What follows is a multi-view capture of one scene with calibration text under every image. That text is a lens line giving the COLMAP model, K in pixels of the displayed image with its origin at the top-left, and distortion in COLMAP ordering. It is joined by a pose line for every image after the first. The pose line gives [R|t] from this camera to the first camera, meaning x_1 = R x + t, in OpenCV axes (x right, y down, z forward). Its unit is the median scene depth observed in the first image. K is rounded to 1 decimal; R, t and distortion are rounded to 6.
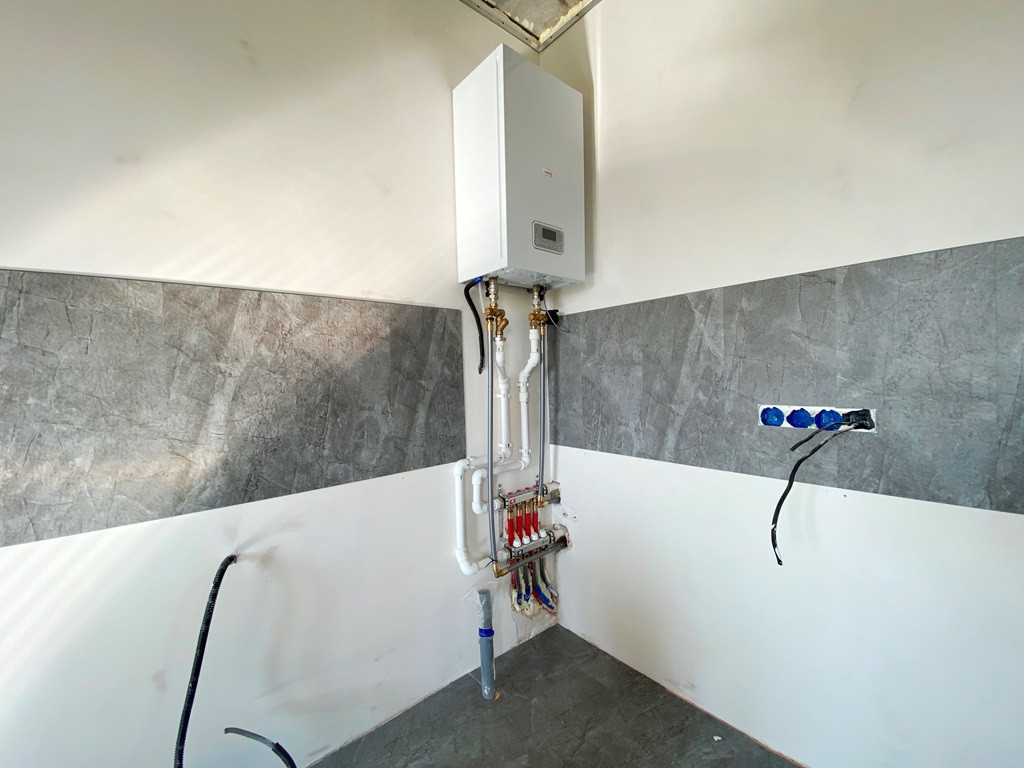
lens RADIAL K [[413.0, 0, 513.1], [0, 413.0, 381.3], [0, 0, 1]] dist [0.027569, -0.023179]
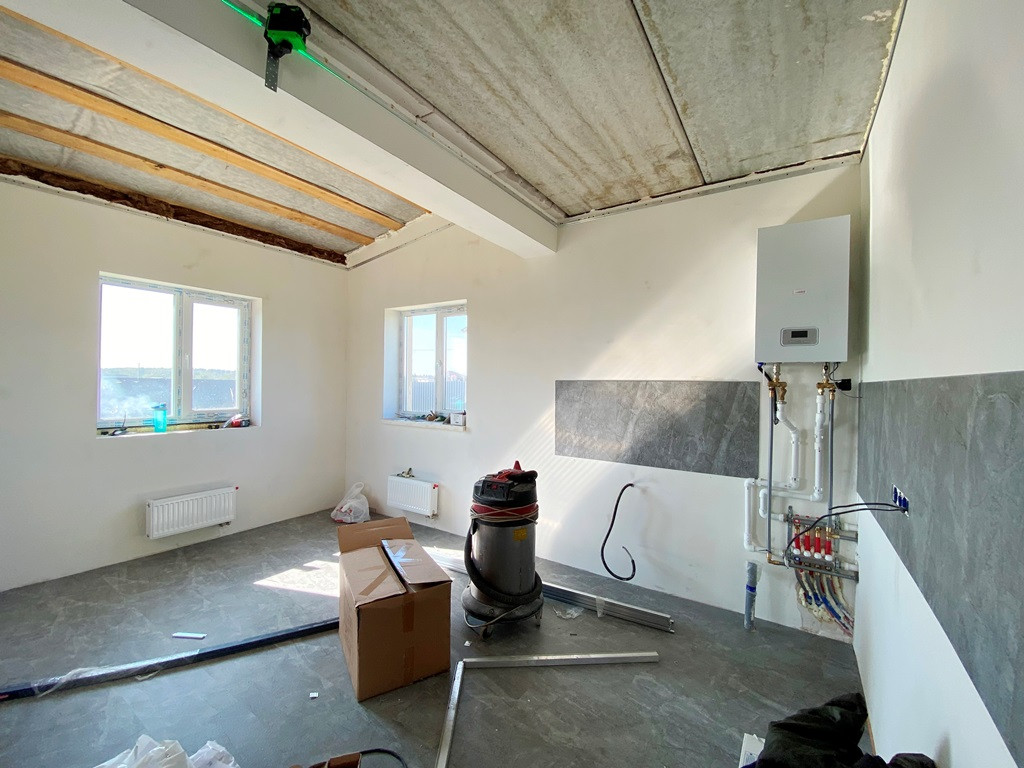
lens RADIAL K [[412.9, 0, 515.2], [0, 412.9, 381.7], [0, 0, 1]] dist [0.043776, -0.035291]
pose [[0.277942, 0.025293, -0.960265, 1.237700], [-0.042457, 0.999000, 0.014024, -0.173307], [0.959659, 0.036872, 0.278738, -0.346307]]
